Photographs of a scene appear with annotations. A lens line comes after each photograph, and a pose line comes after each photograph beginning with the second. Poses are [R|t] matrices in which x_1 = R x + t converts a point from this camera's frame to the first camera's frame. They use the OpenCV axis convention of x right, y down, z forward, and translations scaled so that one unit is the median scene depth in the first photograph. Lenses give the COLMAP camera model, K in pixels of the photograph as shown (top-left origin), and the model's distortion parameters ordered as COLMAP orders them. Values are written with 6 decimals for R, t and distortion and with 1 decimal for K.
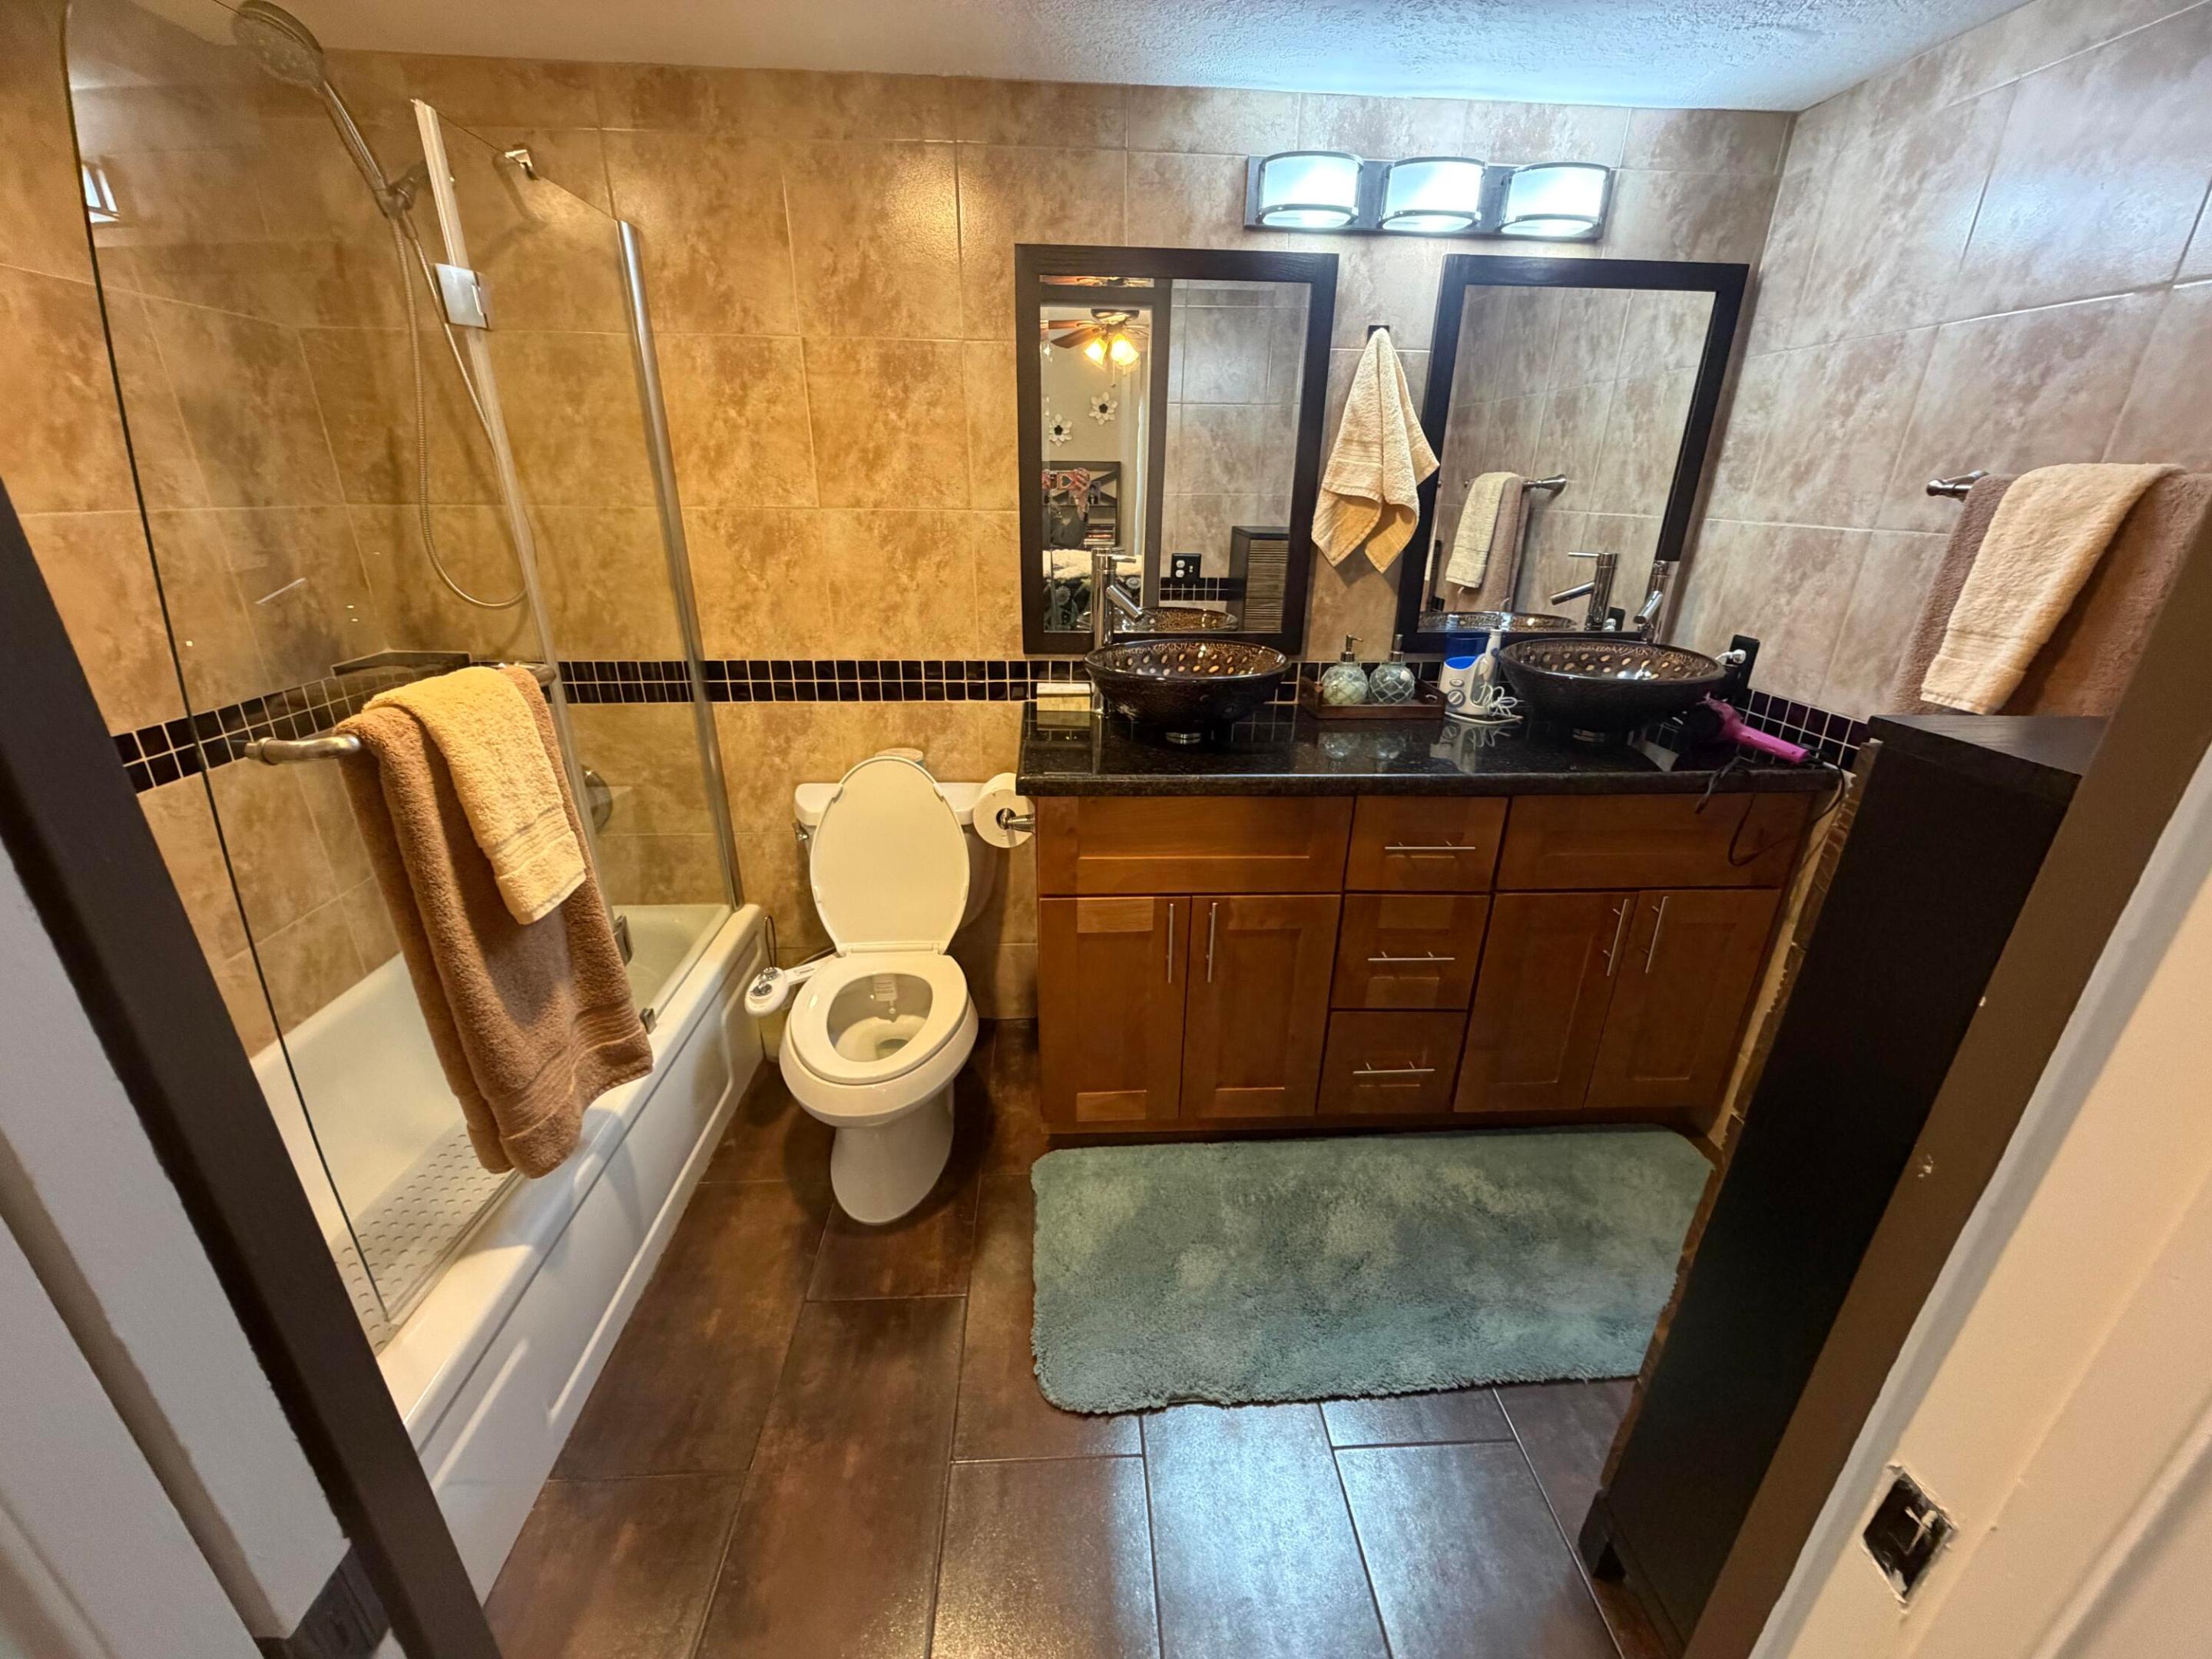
lens RADIAL K [[878.8, 0, 1106.4], [0, 878.8, 831.8], [0, 0, 1]] dist [-0.000590, -0.000287]
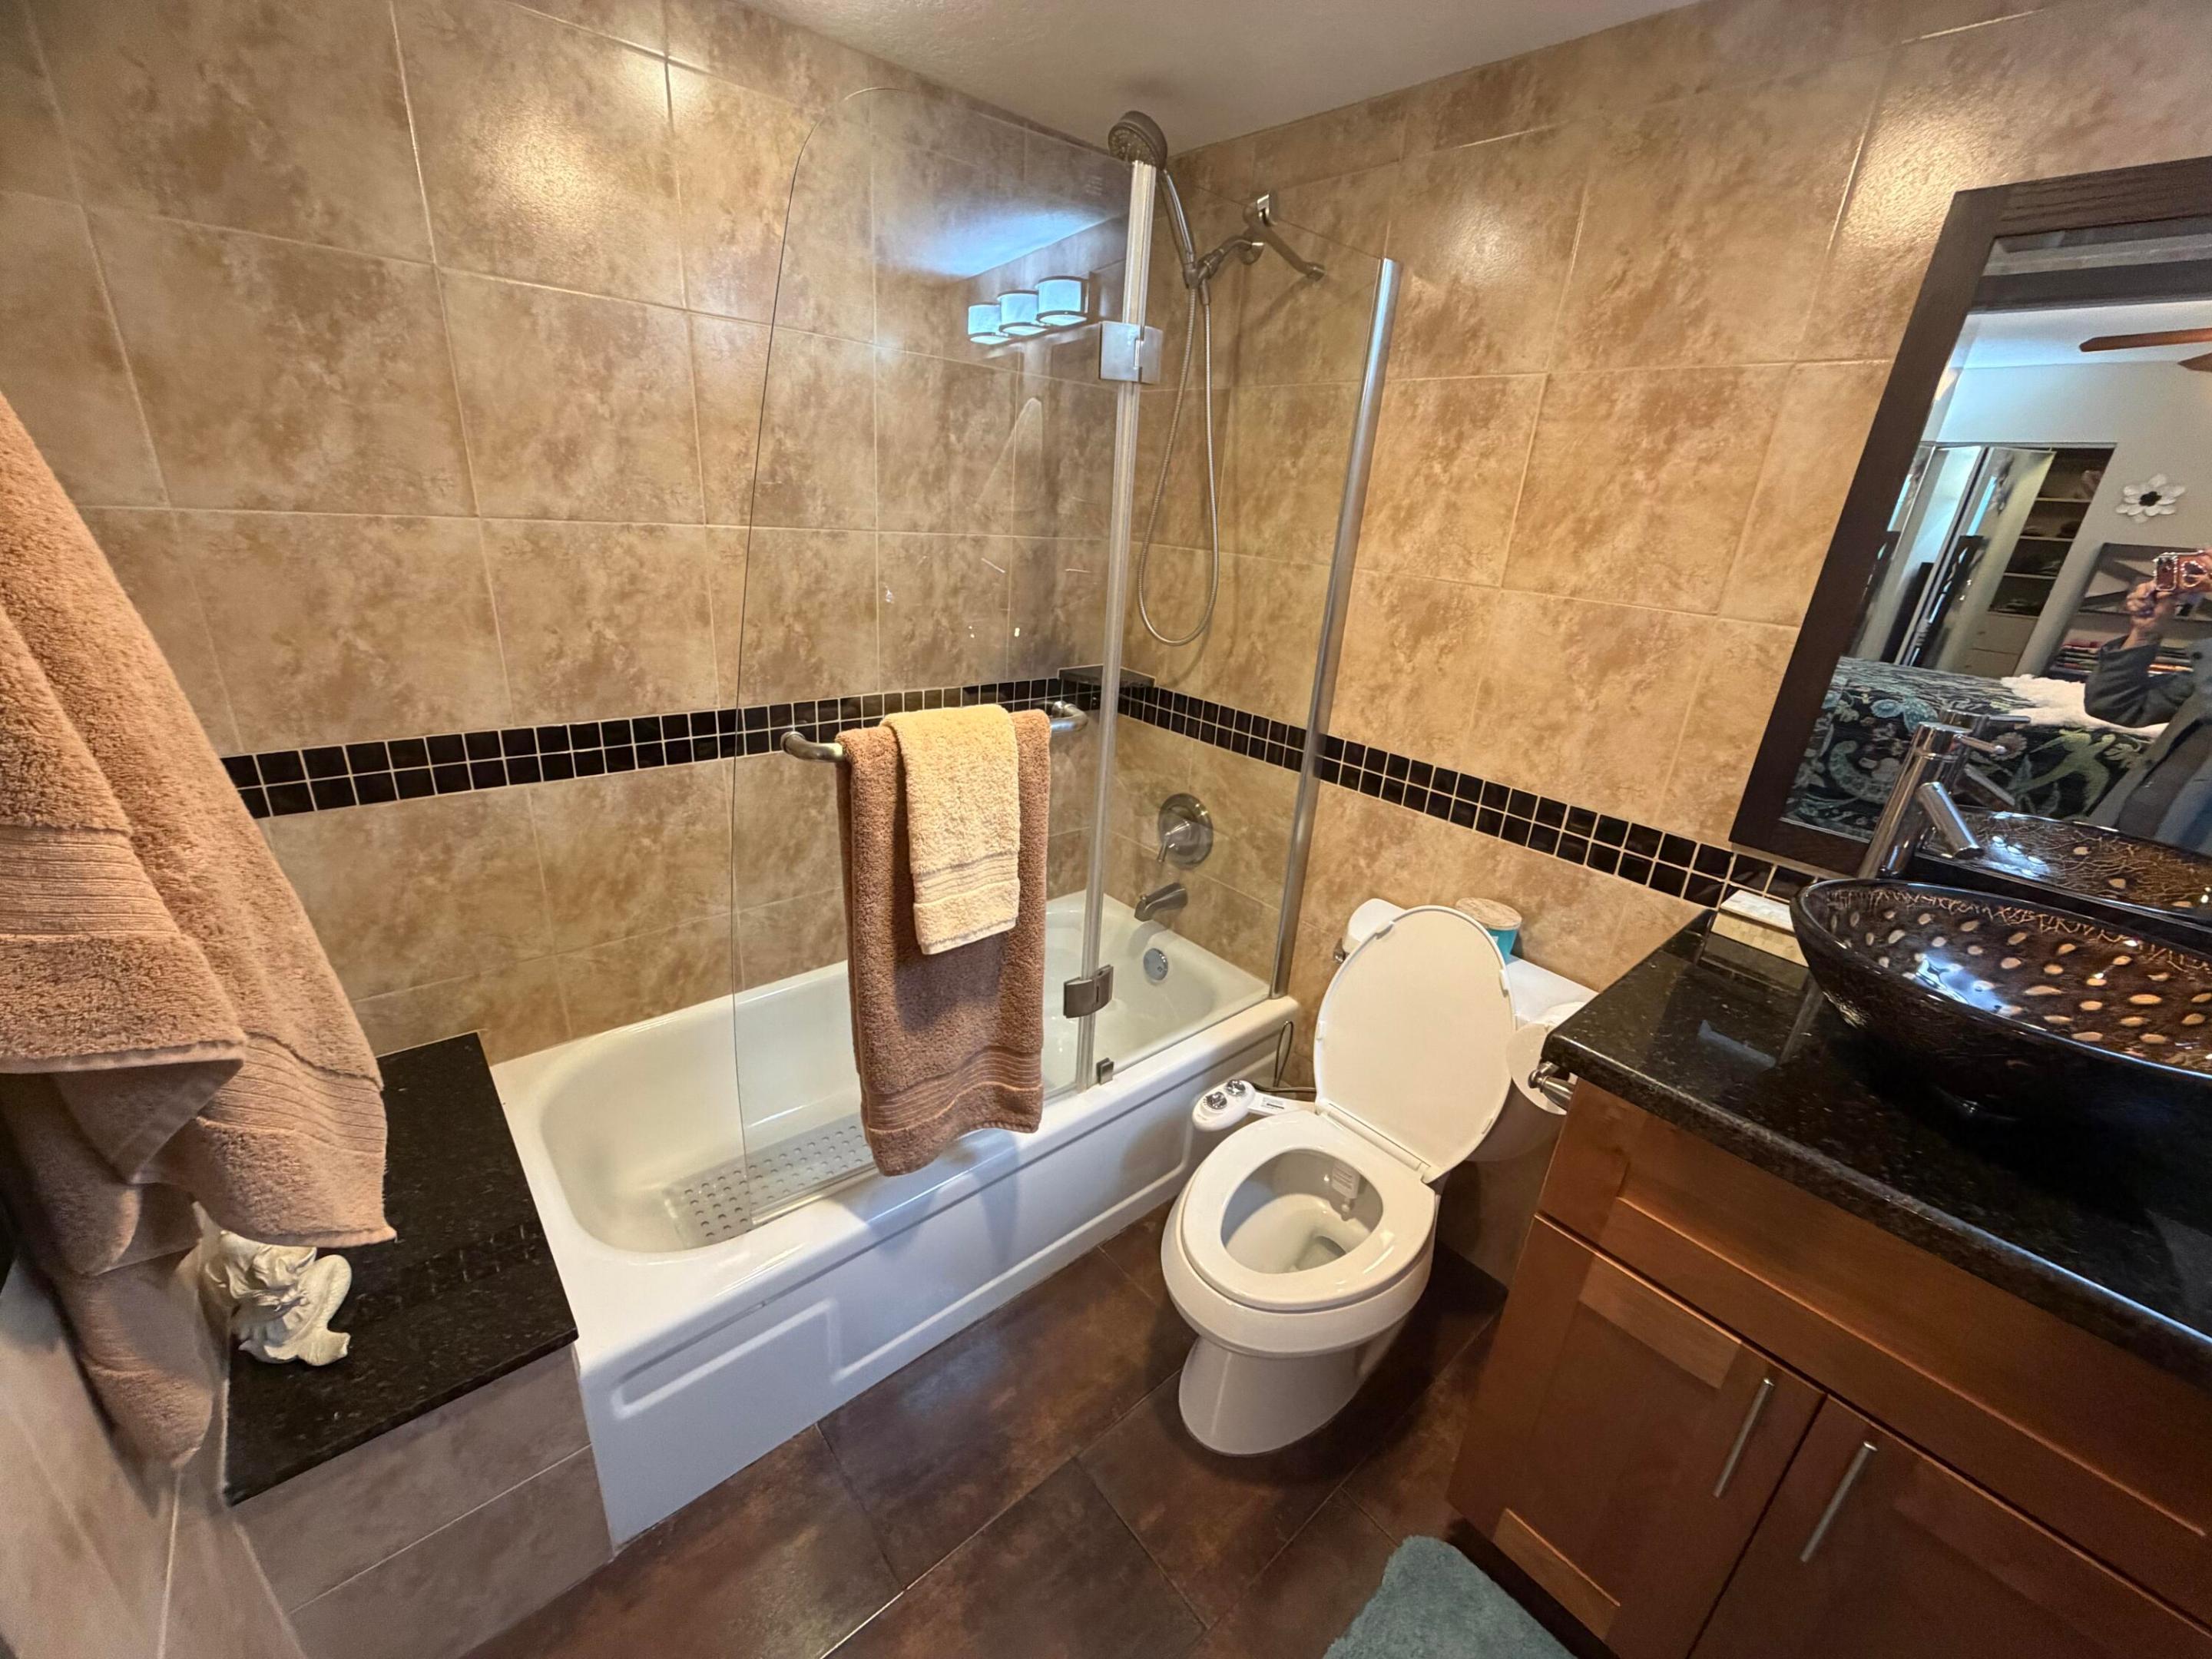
lens RADIAL K [[878.8, 0, 1107.3], [0, 878.8, 832.3], [0, 0, 1]] dist [-0.000590, -0.000287]
pose [[0.609128, 0.314732, -0.727947, 0.100039], [-0.350370, 0.930245, 0.109016, -0.127316], [0.711481, 0.188646, 0.676911, 0.258693]]
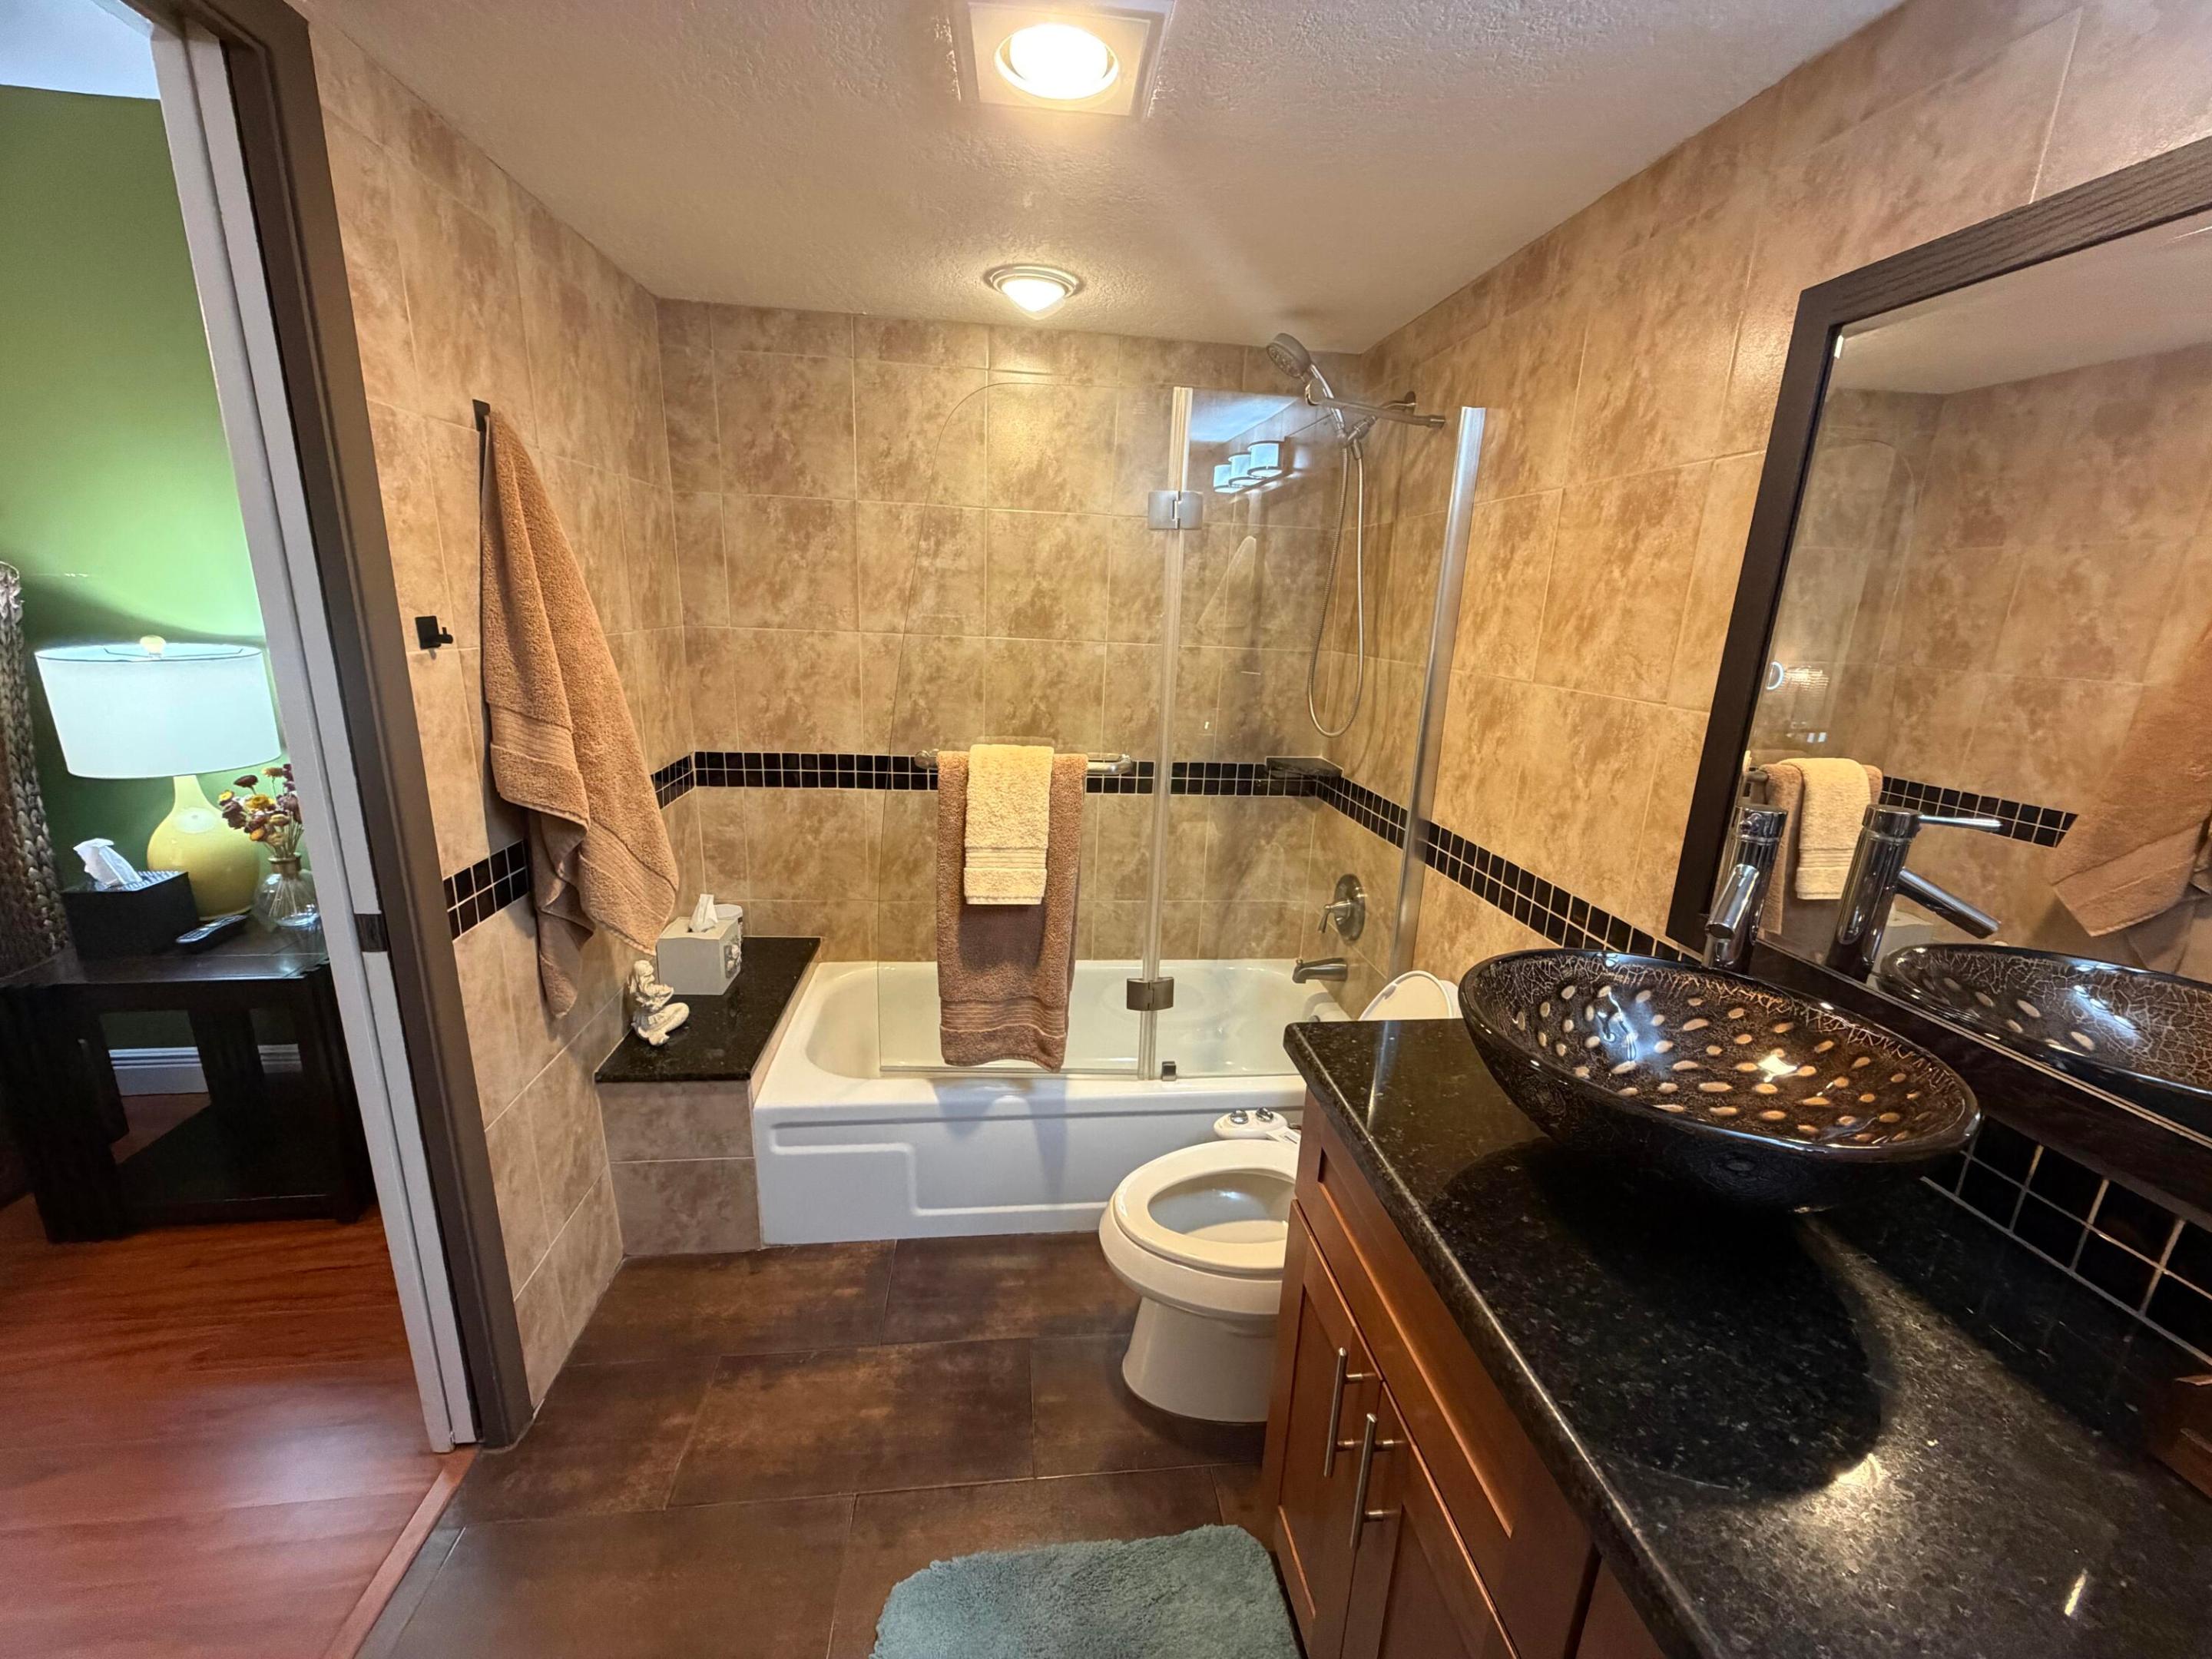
lens RADIAL K [[878.8, 0, 1110.5], [0, 878.8, 833.8], [0, 0, 1]] dist [-0.000590, -0.000287]
pose [[0.061238, 0.246478, -0.967212, 0.481384], [-0.406479, 0.891193, 0.201370, -0.246482], [0.911606, 0.380819, 0.154763, 0.563746]]
